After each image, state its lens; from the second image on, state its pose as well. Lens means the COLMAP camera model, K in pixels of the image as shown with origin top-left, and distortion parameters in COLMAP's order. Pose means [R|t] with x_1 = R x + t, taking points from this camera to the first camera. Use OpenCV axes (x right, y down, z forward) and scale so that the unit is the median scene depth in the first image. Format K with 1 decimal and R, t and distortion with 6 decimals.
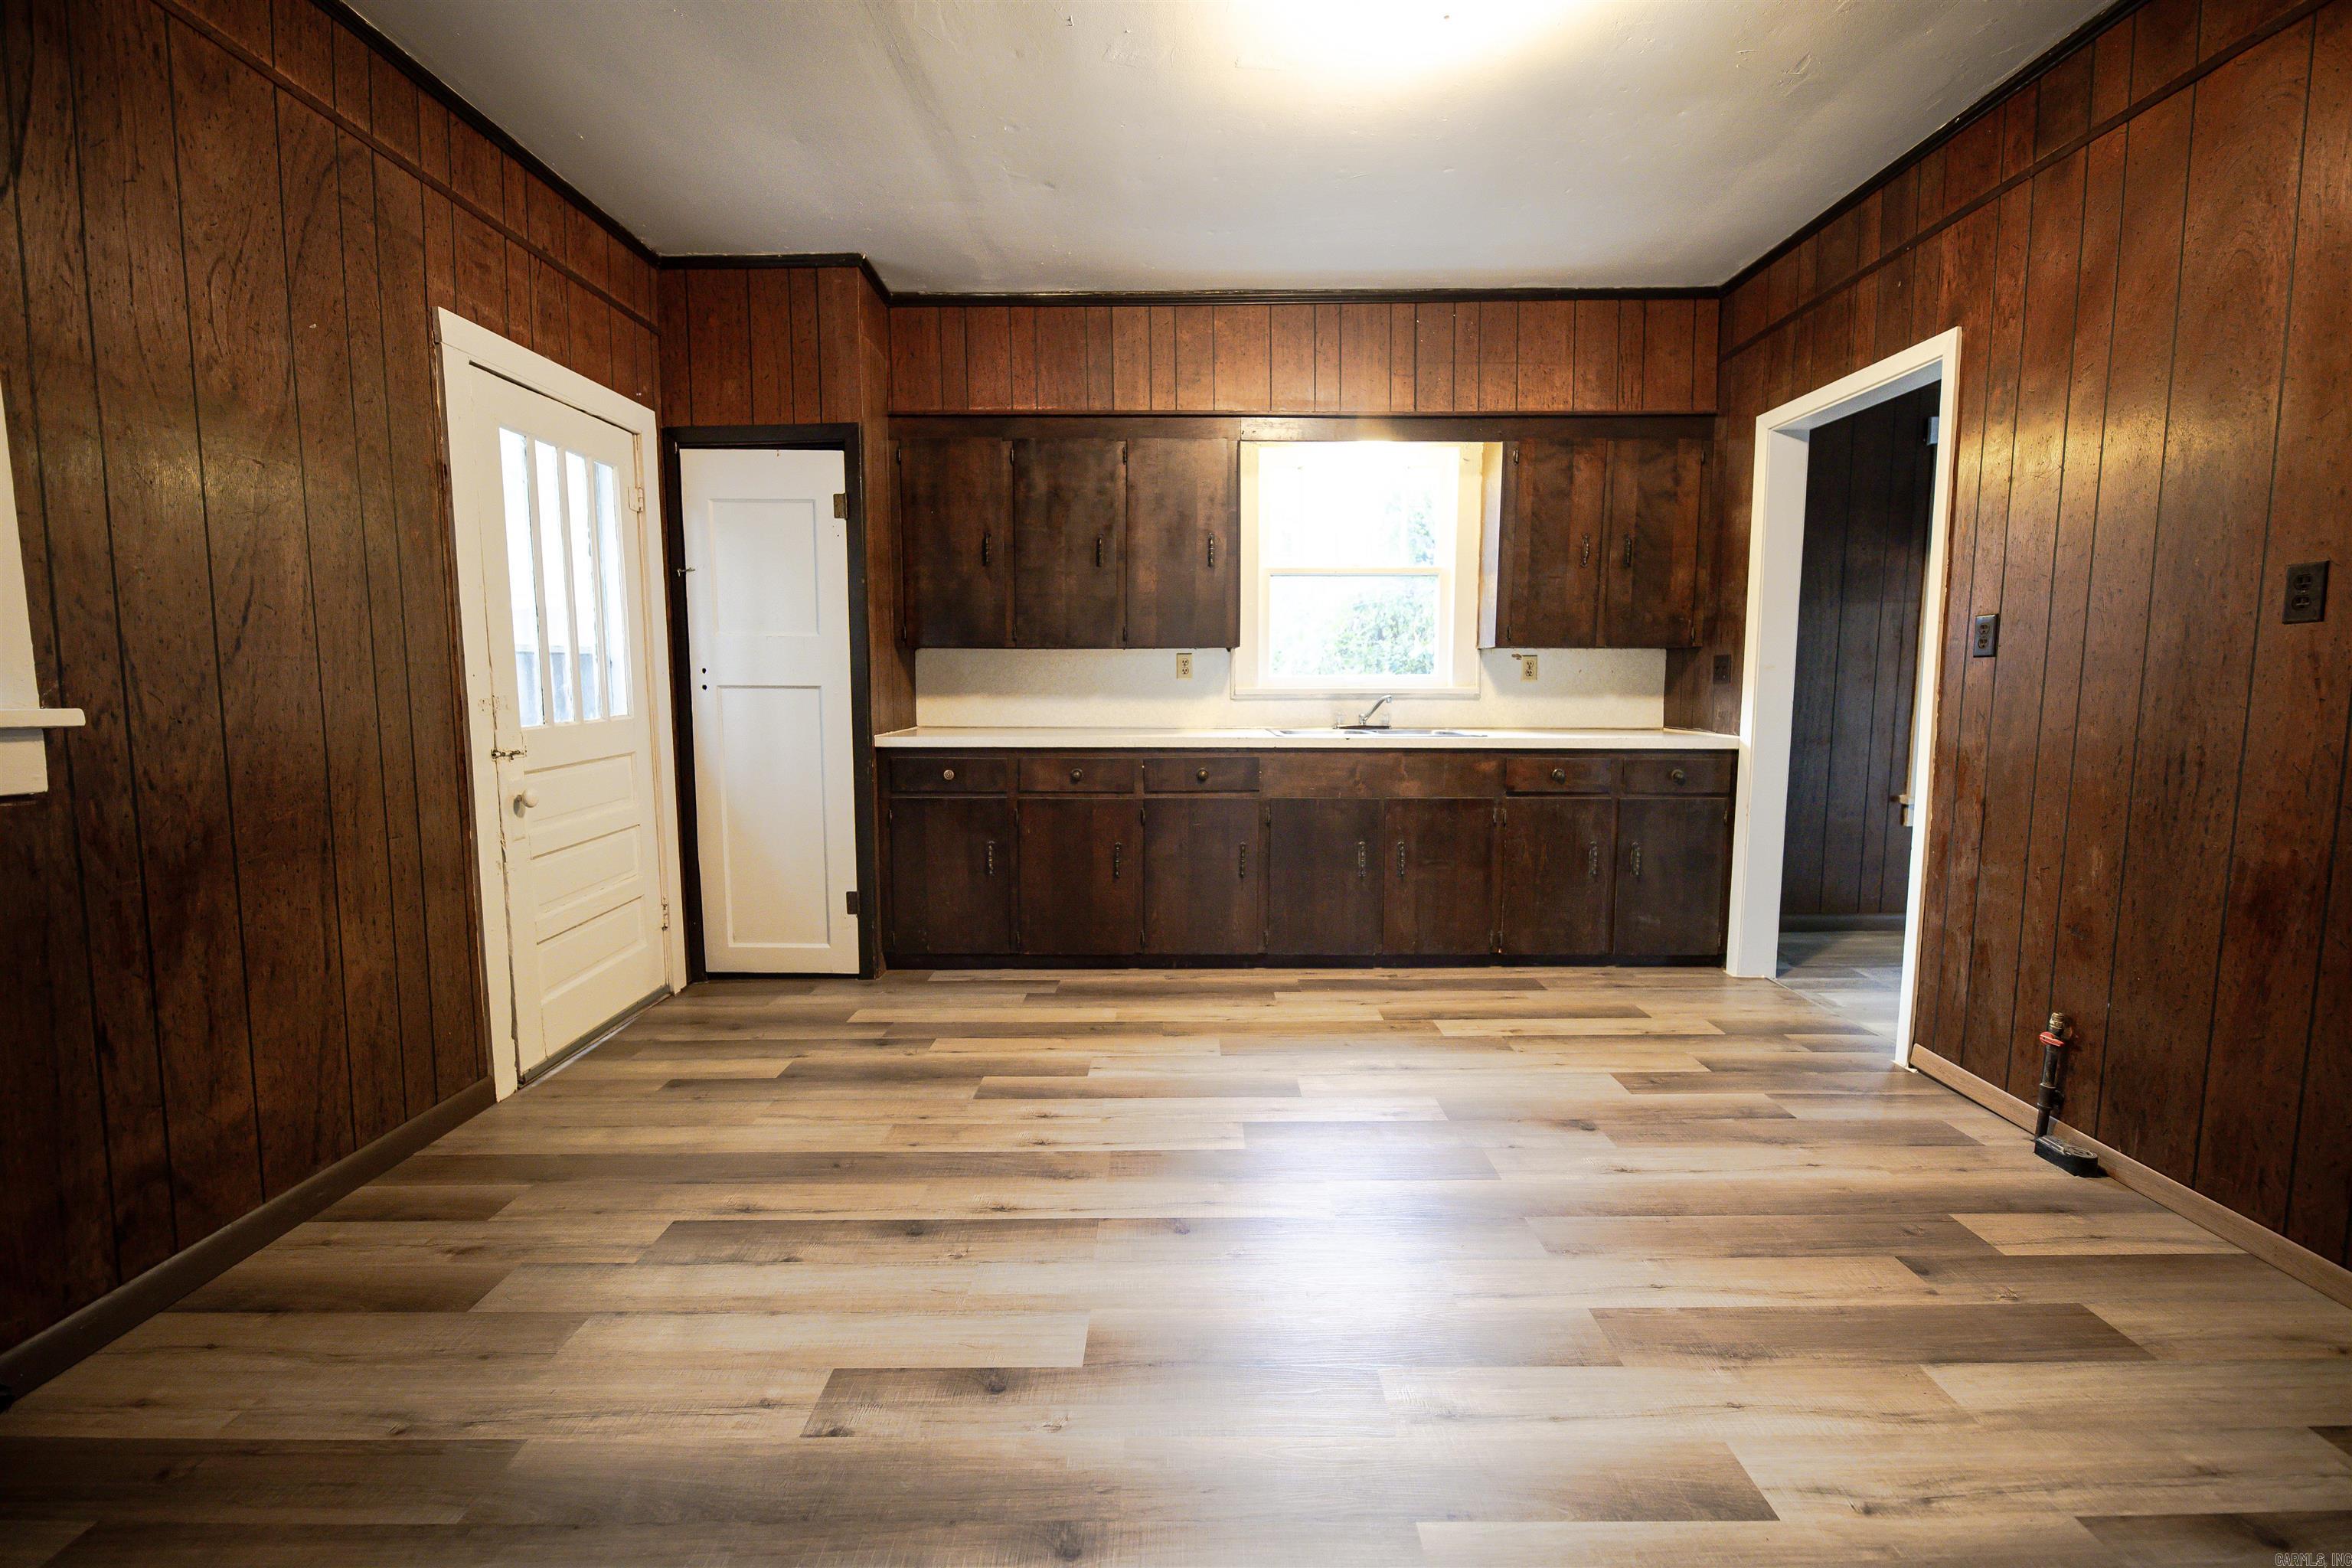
lens RADIAL K [[953.8, 0, 1176.0], [0, 953.8, 784.0], [0, 0, 1]] dist [-0.029006, -0.000186]
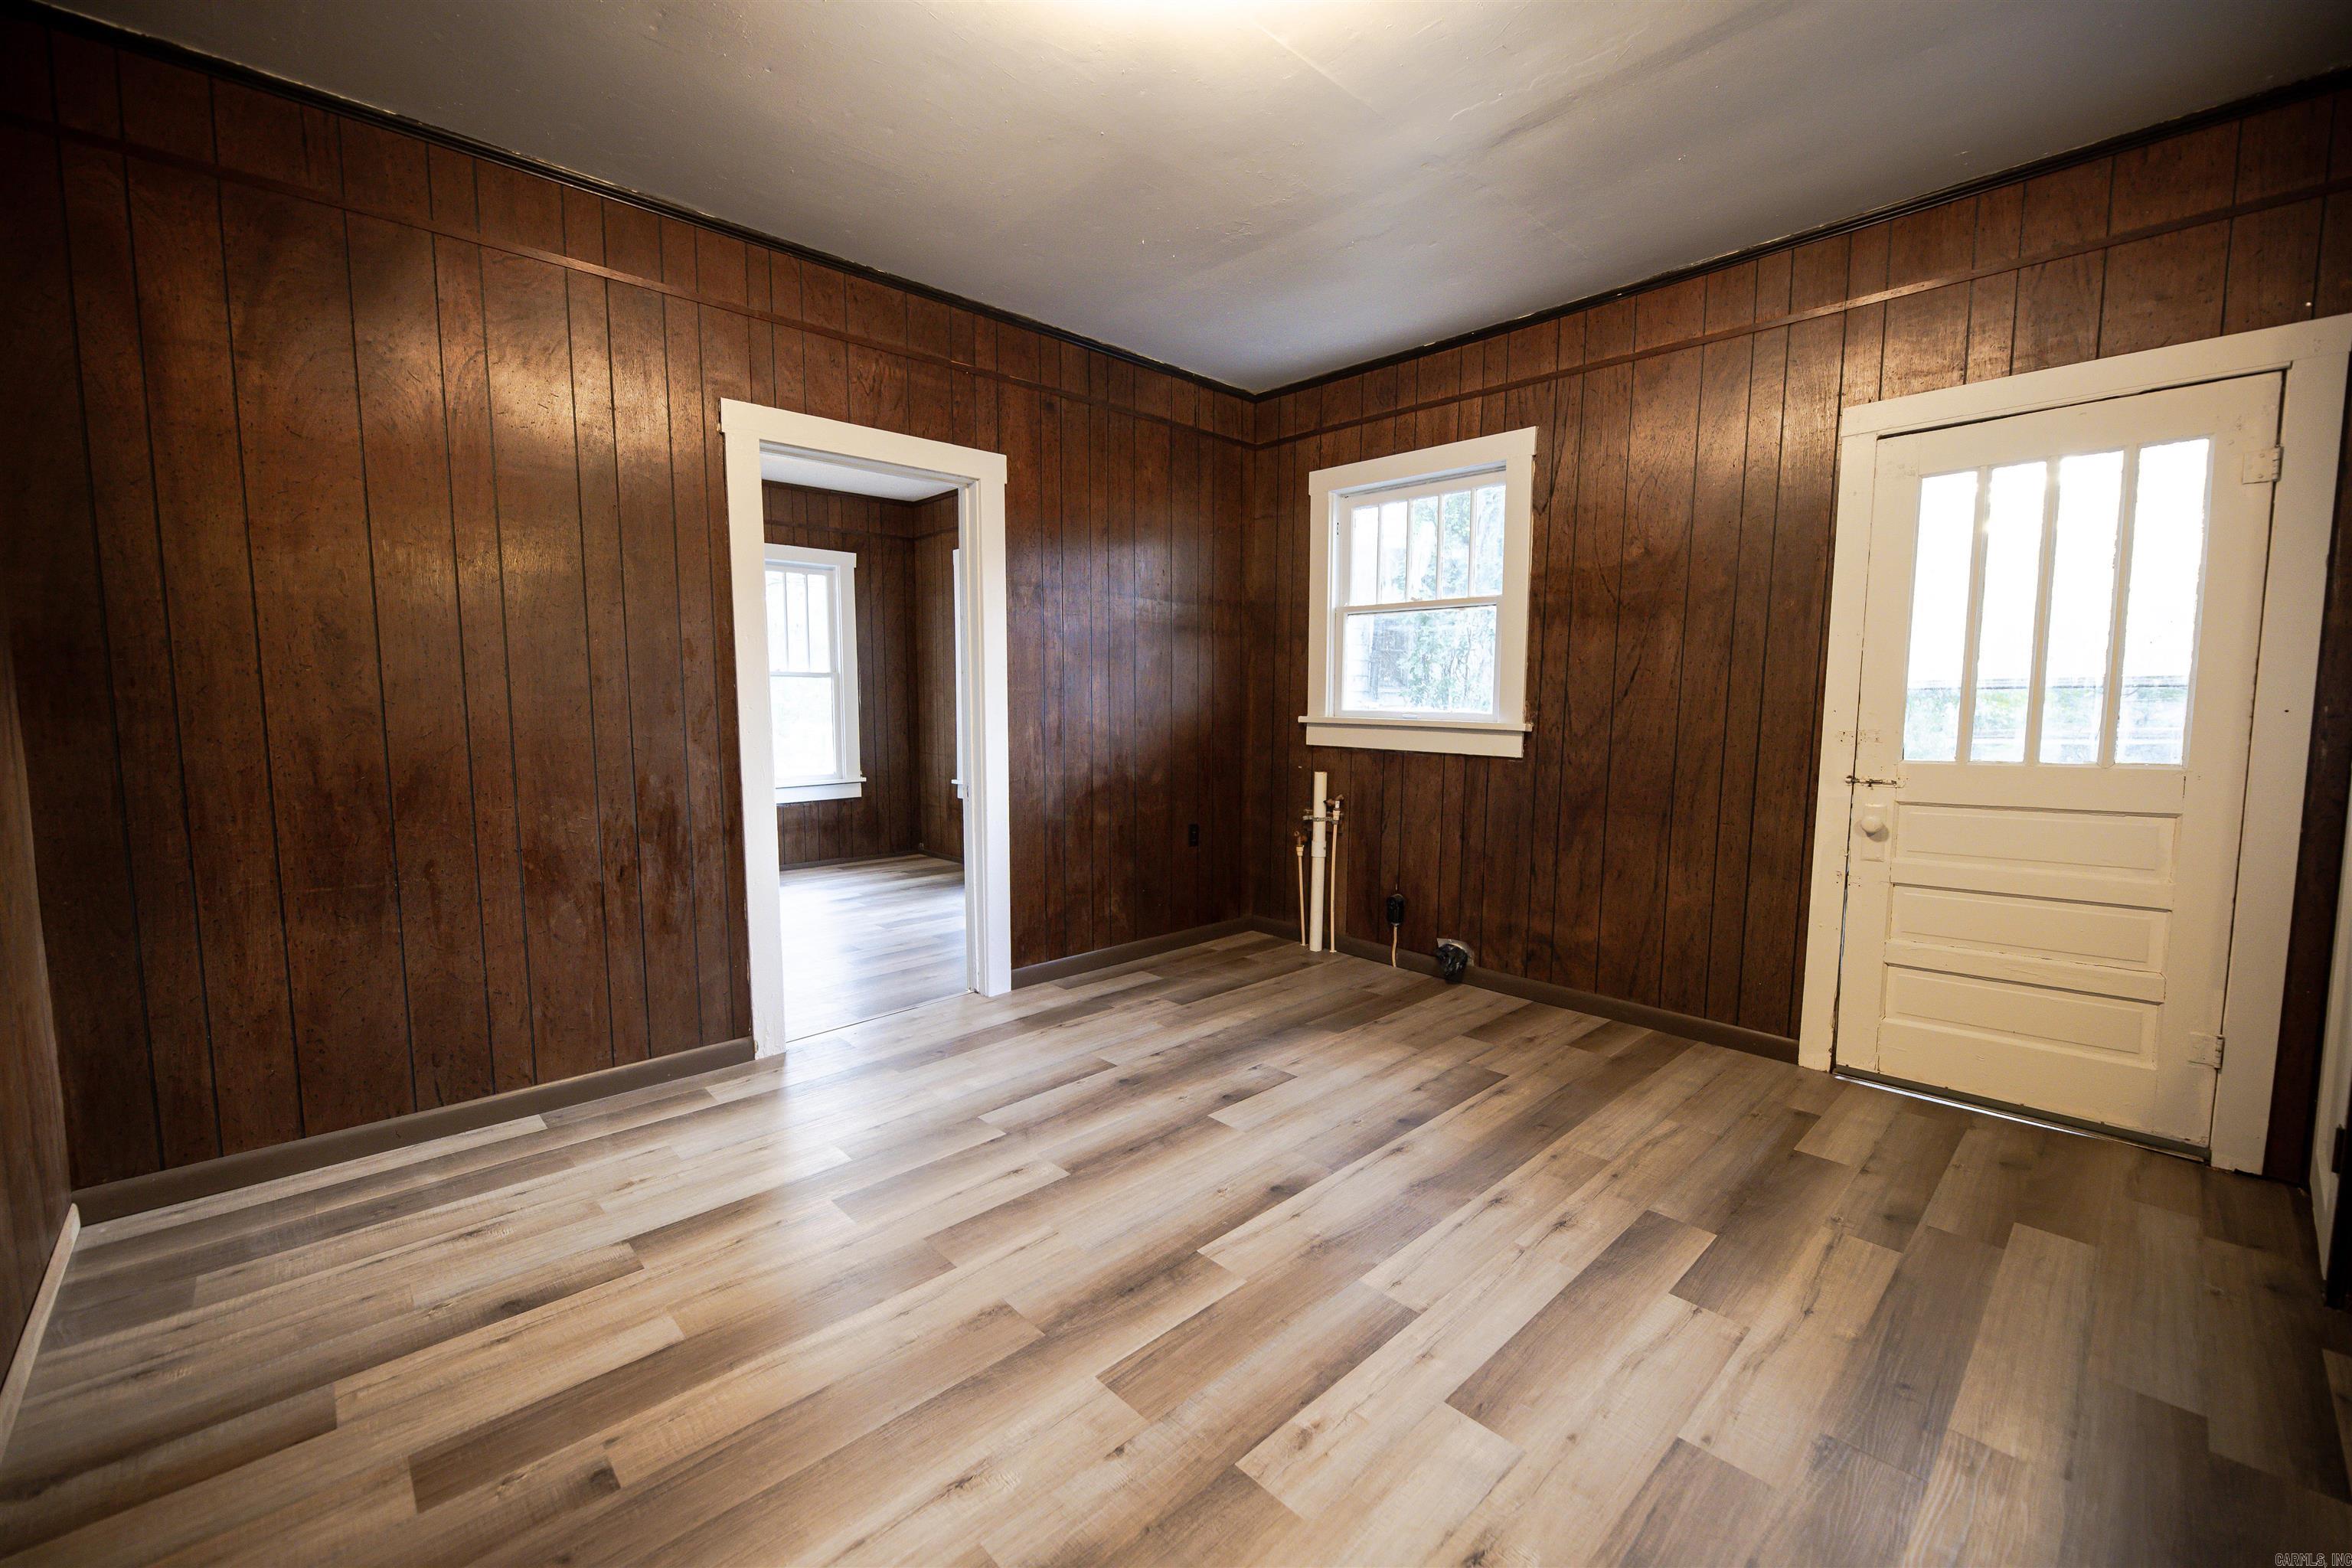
lens RADIAL K [[953.8, 0, 1176.0], [0, 953.8, 784.0], [0, 0, 1]] dist [-0.029006, -0.000186]
pose [[-0.728189, 0.065054, -0.682283, 0.868653], [-0.069512, 0.983342, 0.167948, -0.214271], [0.681843, 0.169724, -0.711536, 1.661106]]
